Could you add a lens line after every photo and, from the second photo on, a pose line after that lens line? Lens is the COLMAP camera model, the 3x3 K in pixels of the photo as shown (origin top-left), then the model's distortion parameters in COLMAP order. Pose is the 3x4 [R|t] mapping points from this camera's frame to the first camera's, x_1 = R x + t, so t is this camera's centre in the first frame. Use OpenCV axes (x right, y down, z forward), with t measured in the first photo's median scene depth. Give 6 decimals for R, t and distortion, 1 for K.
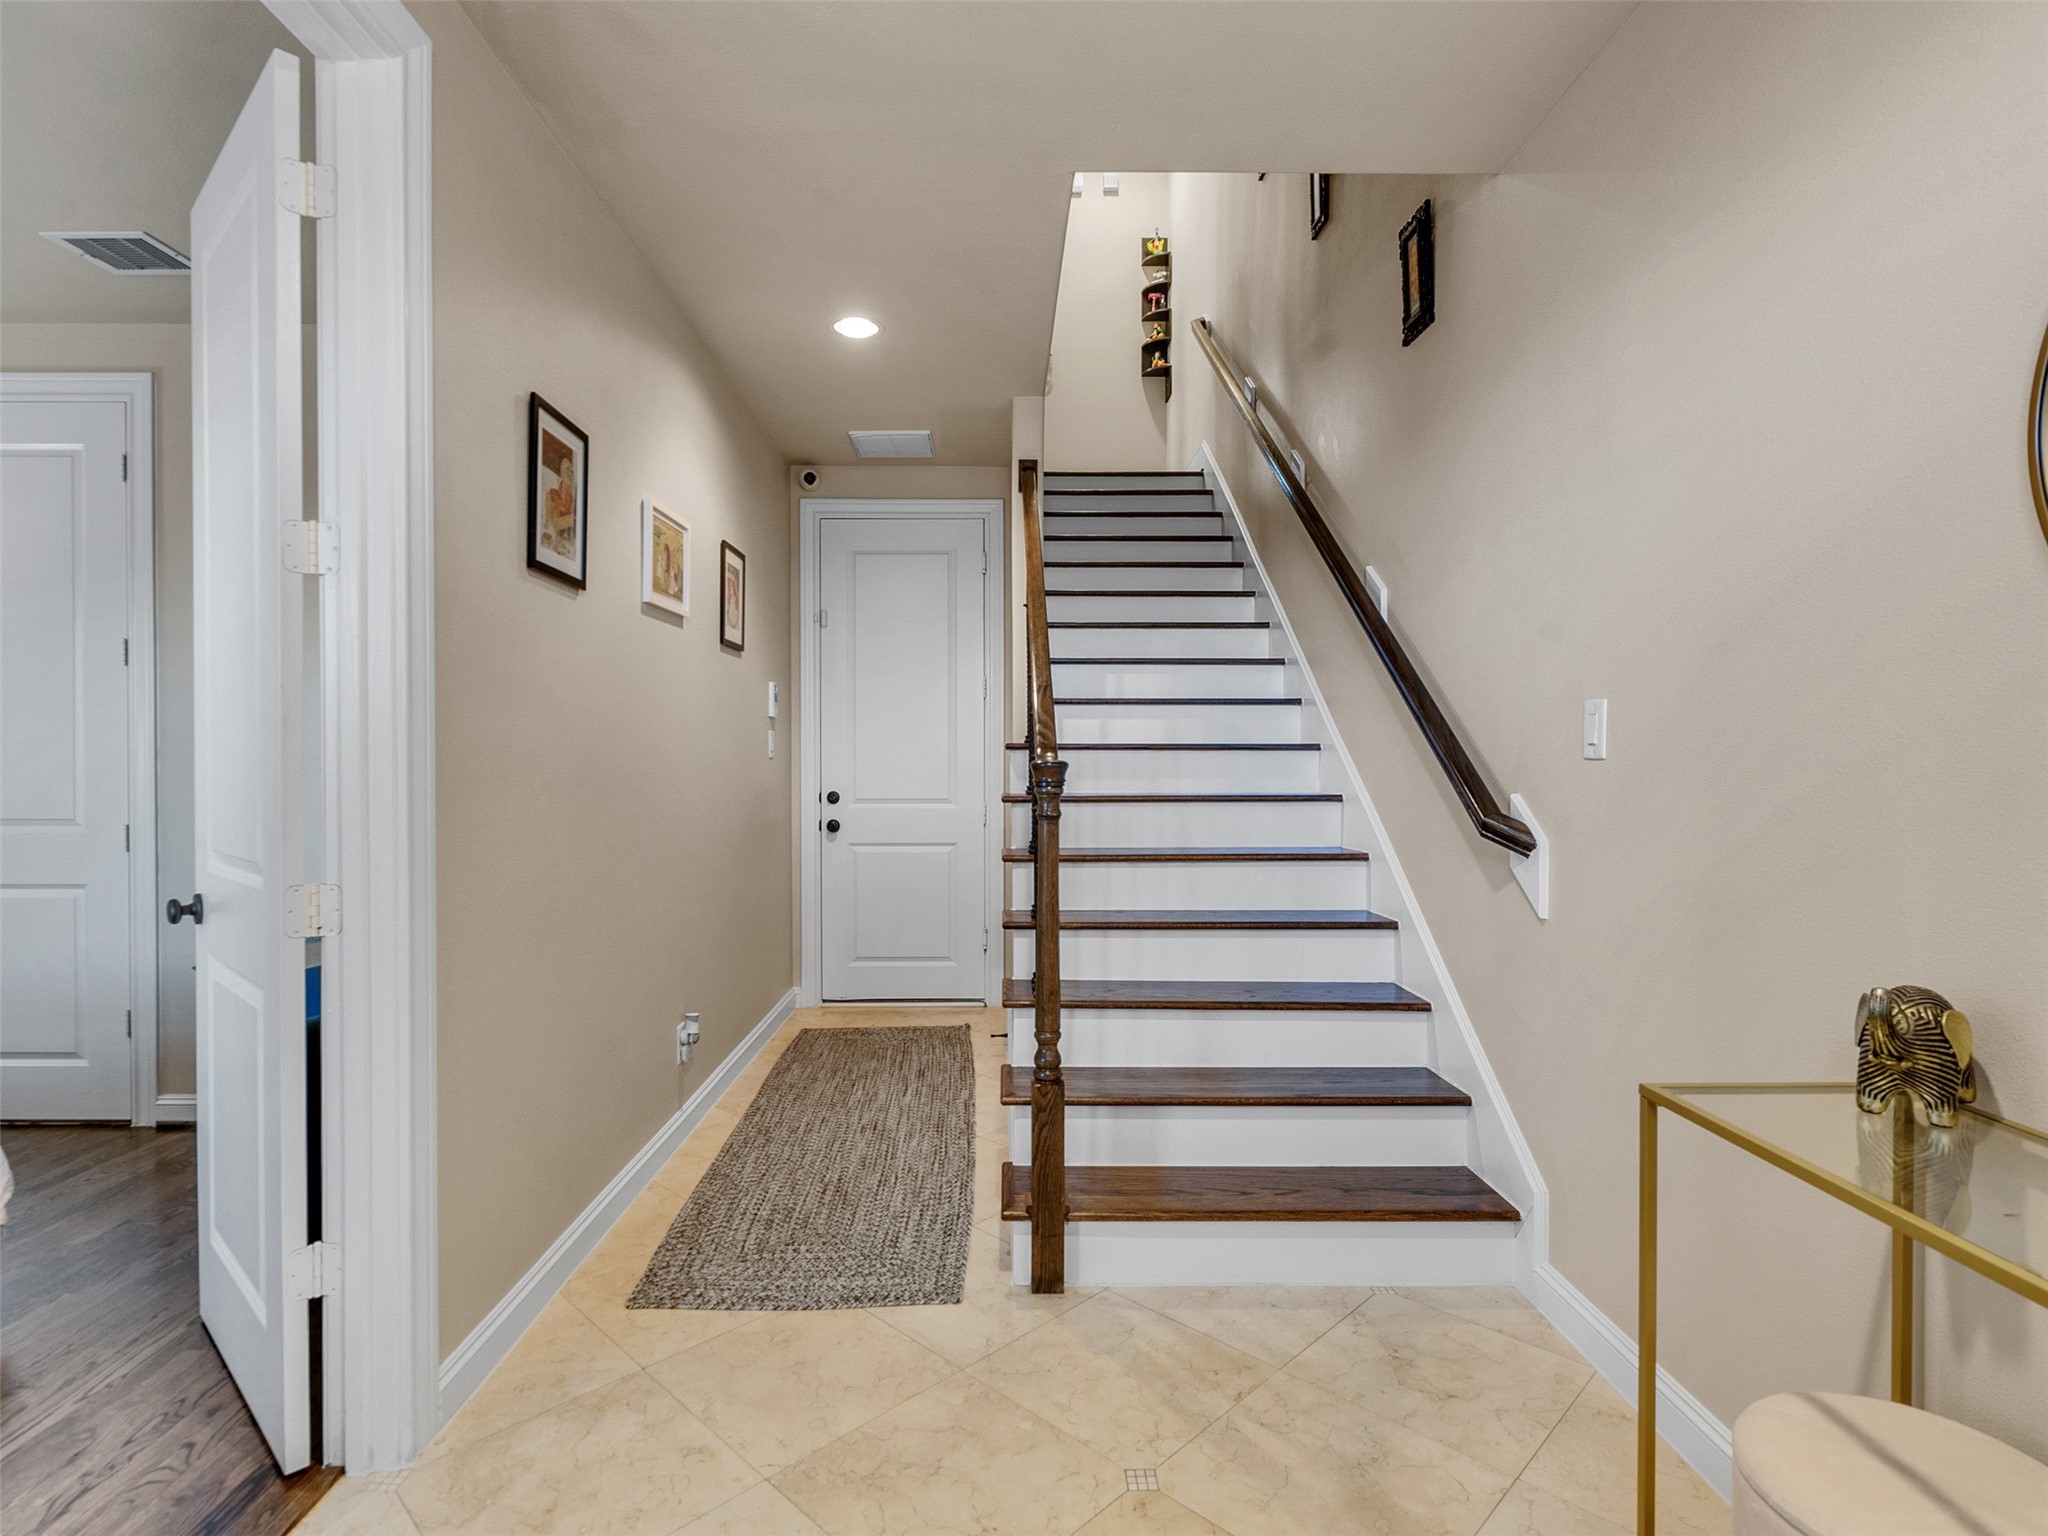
lens RADIAL K [[1046.1, 0, 1017.6], [0, 1046.1, 771.6], [0, 0, 1]] dist [-0.008090, 0.004589]
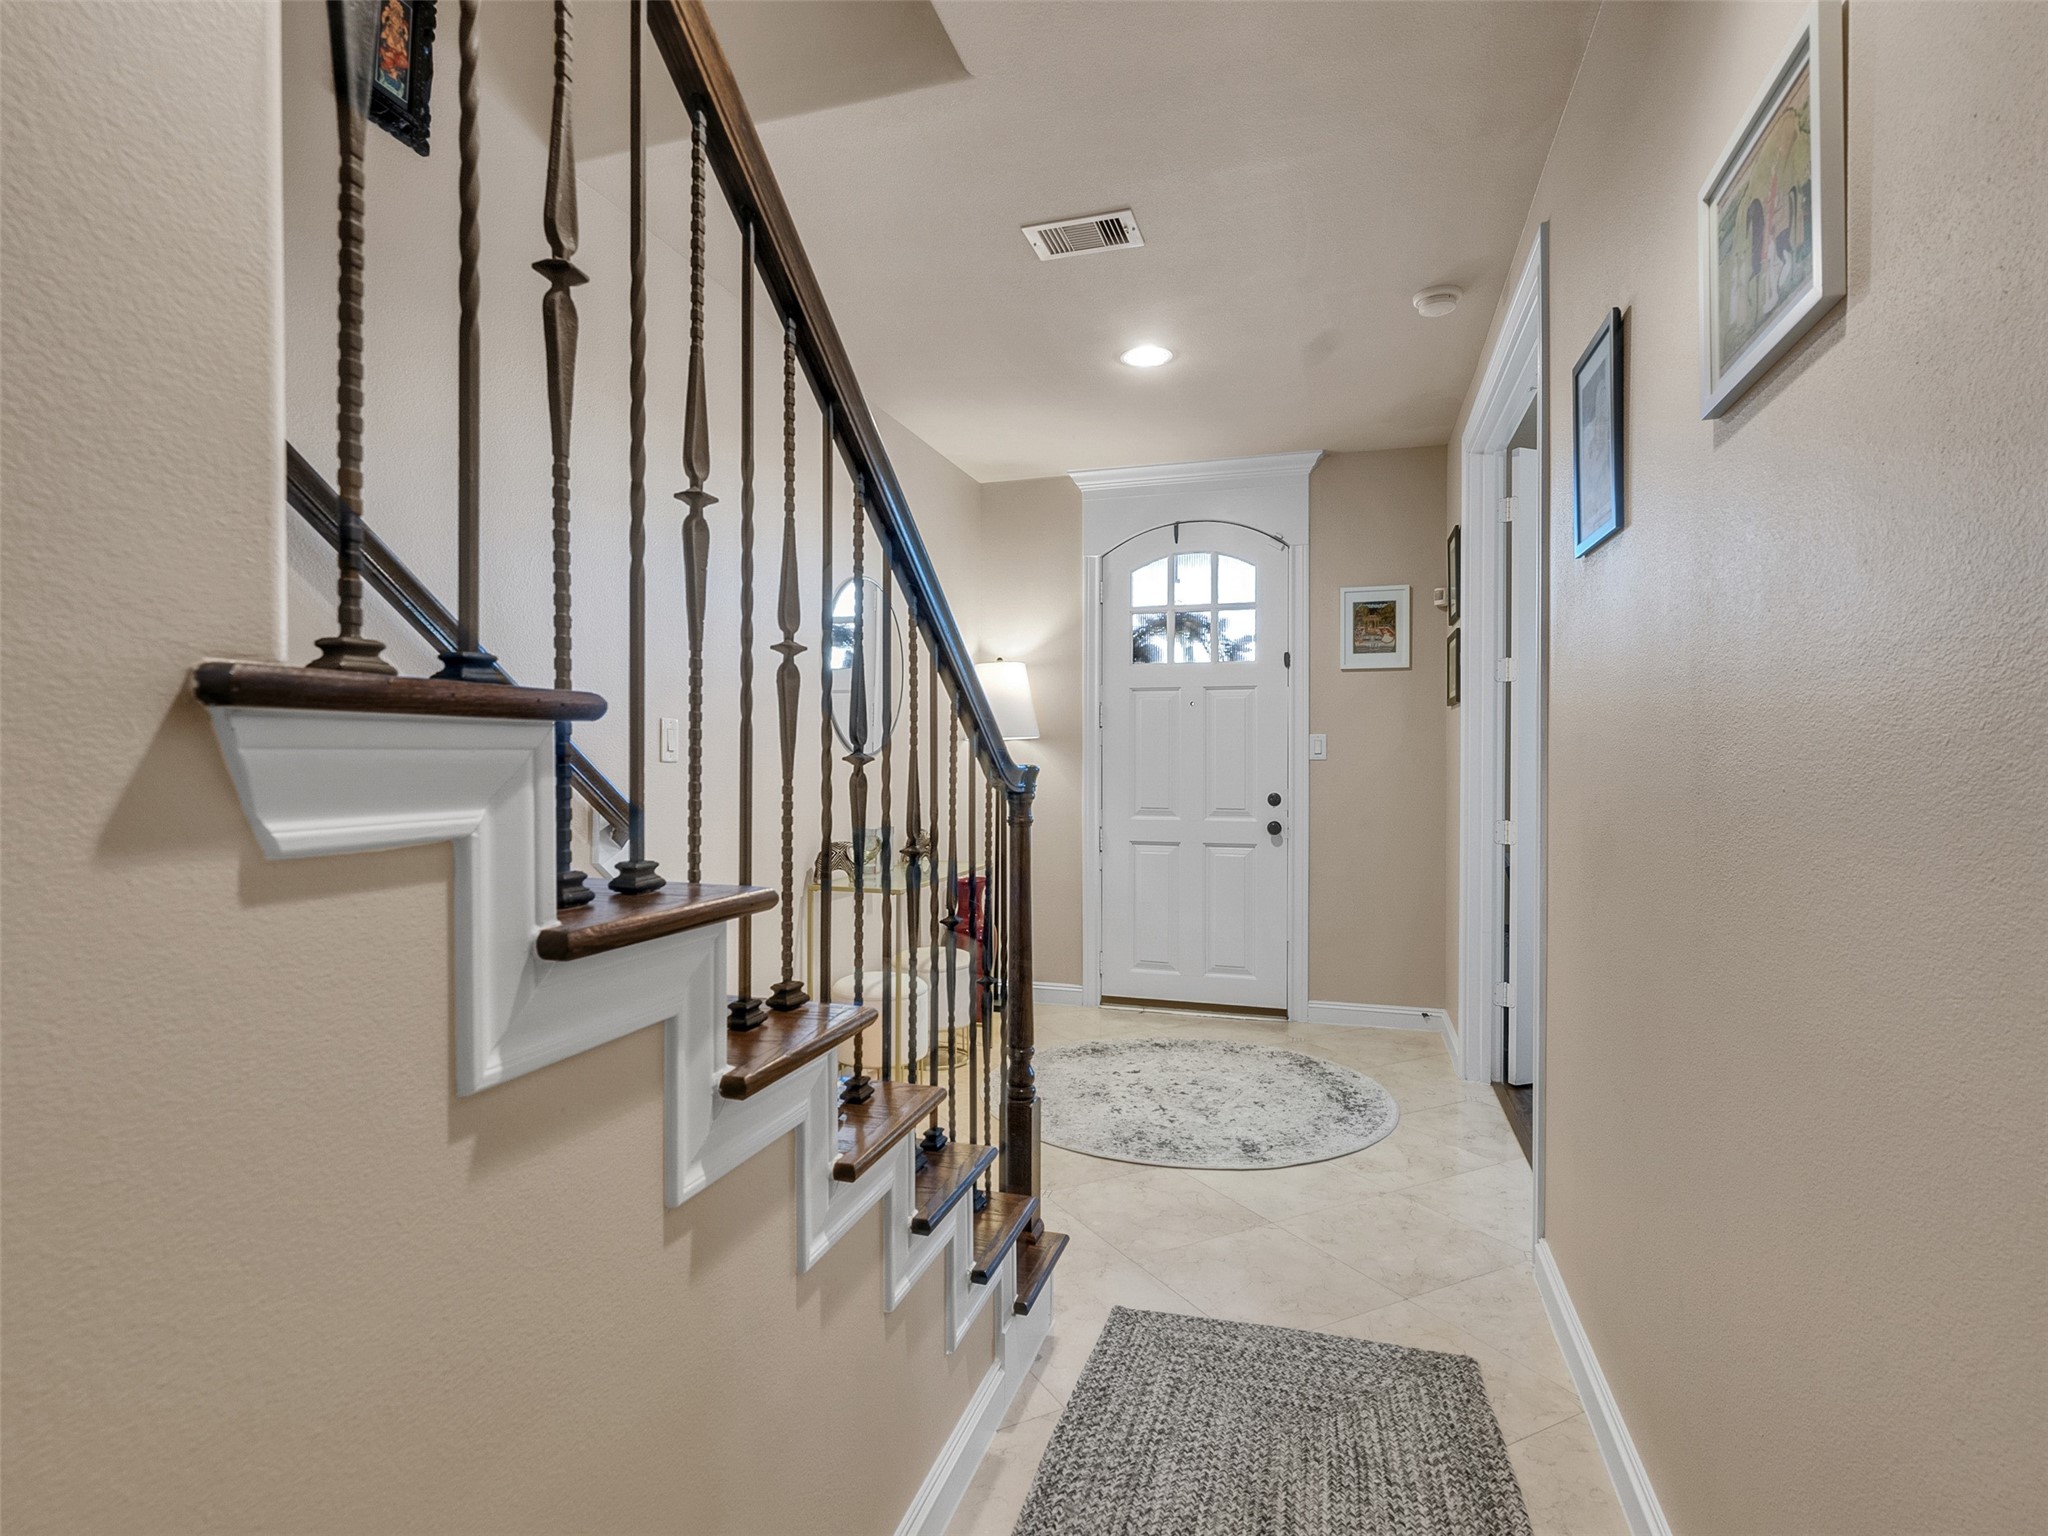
lens RADIAL K [[1046.1, 0, 1016.0], [0, 1046.1, 765.9], [0, 0, 1]] dist [-0.008090, 0.004589]
pose [[-0.951434, -0.002405, 0.307843, -0.280826], [0.002167, 0.999892, 0.014507, -0.023570], [-0.307844, 0.014470, -0.951327, 2.043832]]
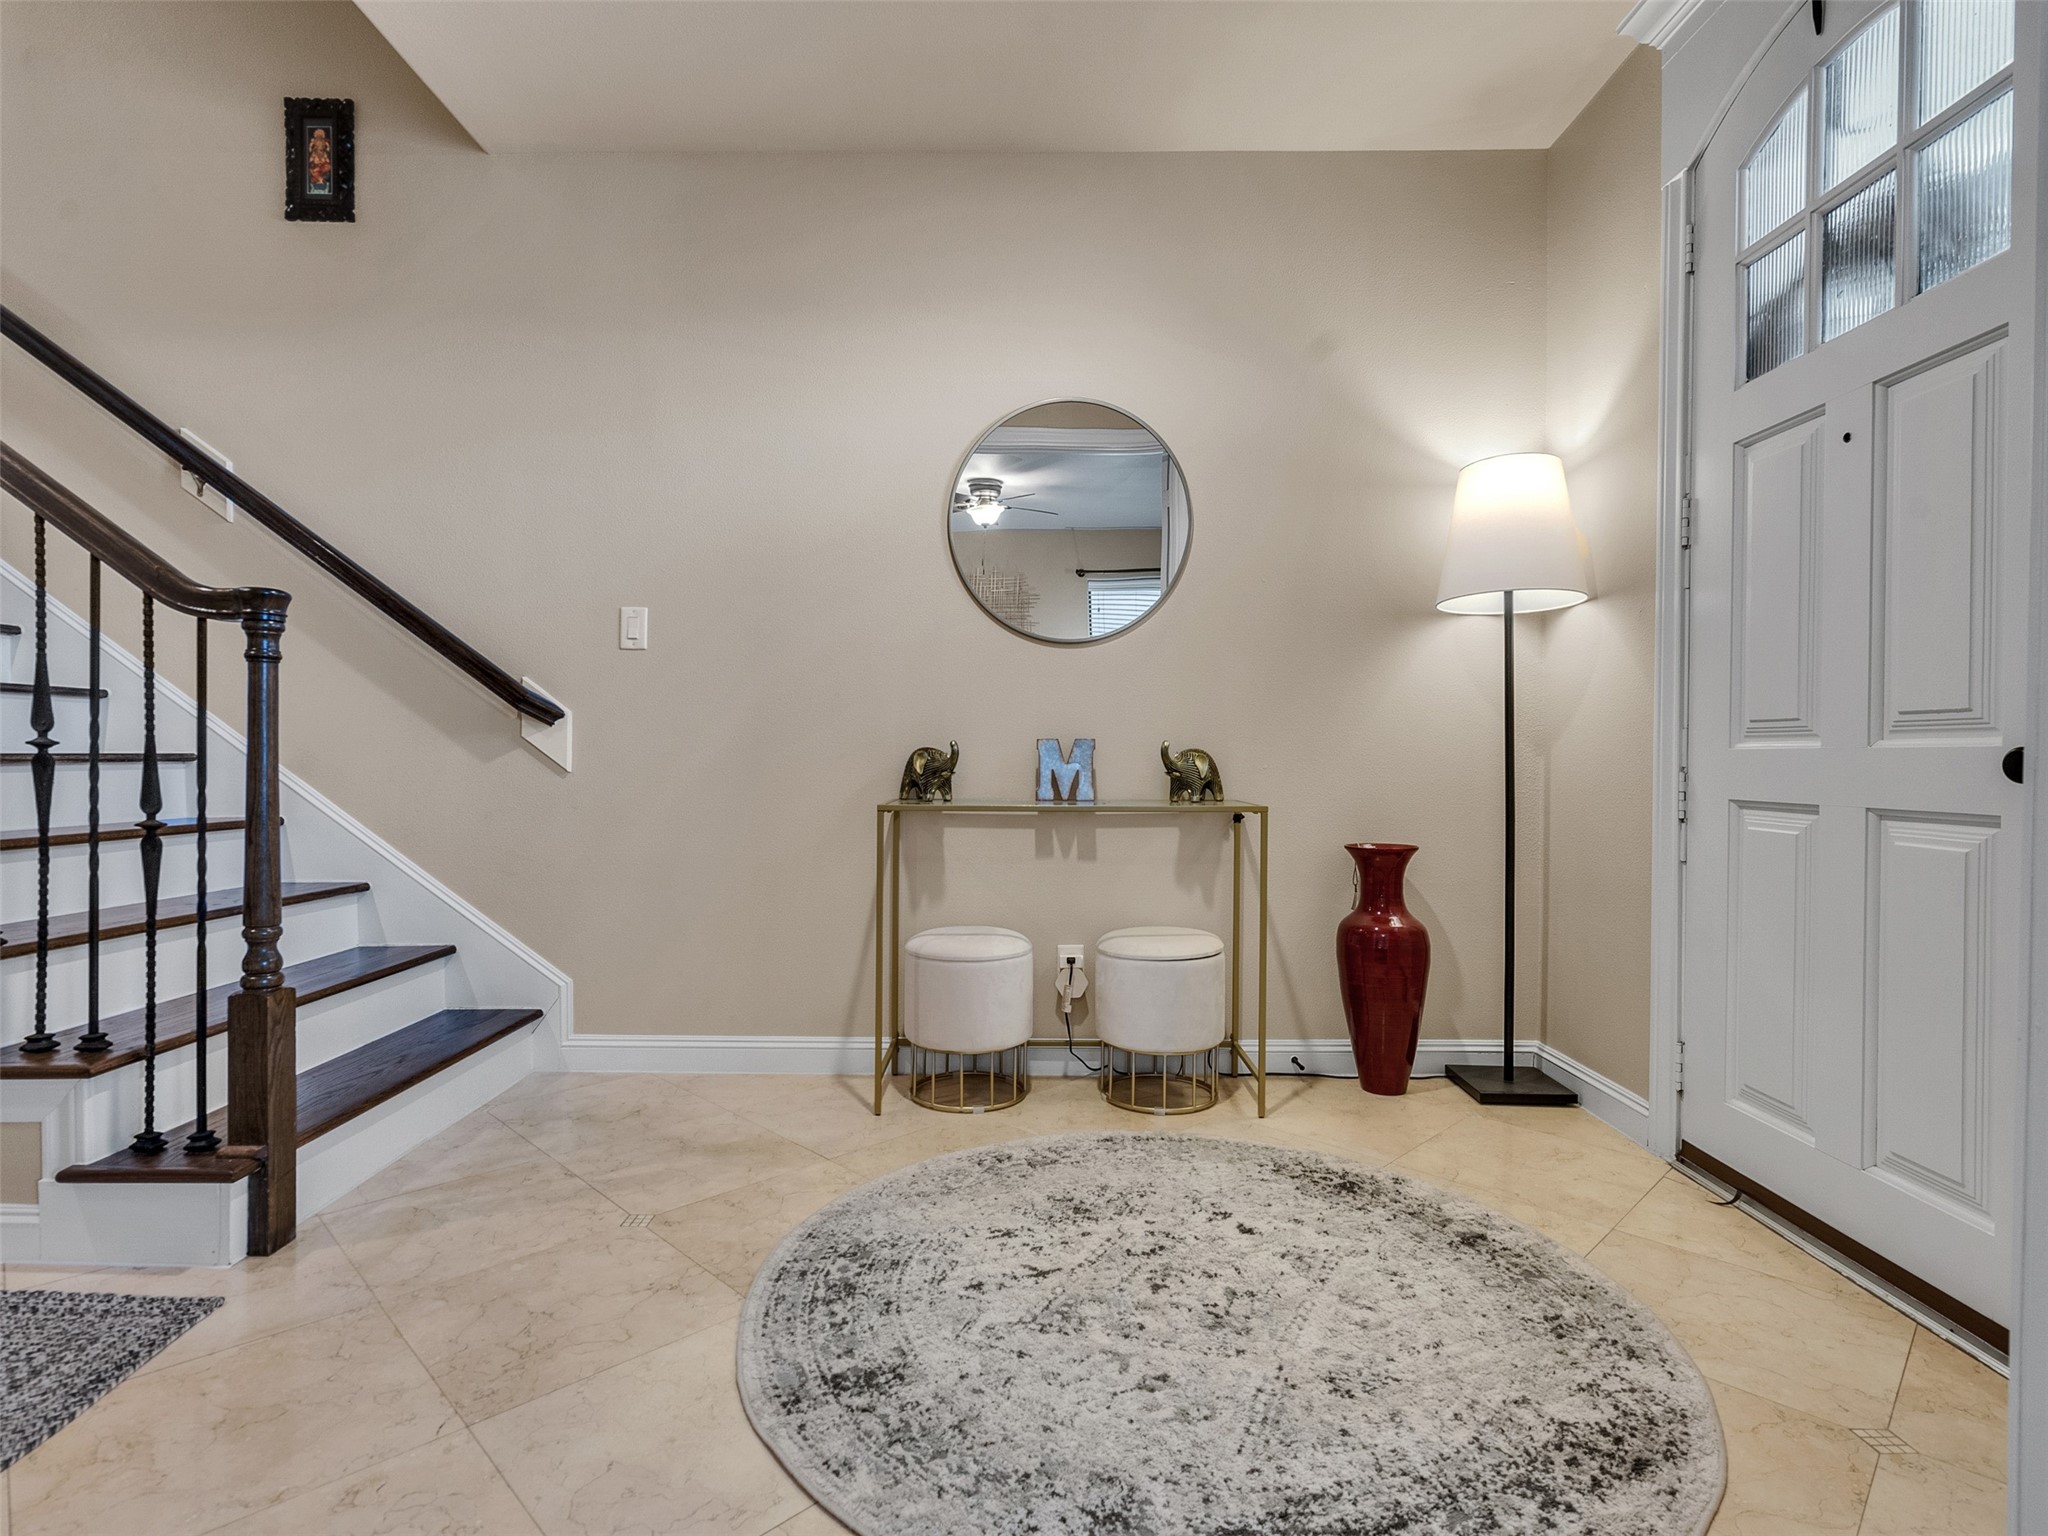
lens RADIAL K [[1046.1, 0, 1004.4], [0, 1046.1, 764.9], [0, 0, 1]] dist [-0.008090, 0.004589]
pose [[0.014643, -0.006657, 0.999871, -0.813051], [0.004740, 0.999967, 0.006588, 0.130711], [-0.999882, 0.004643, 0.014674, 0.450623]]
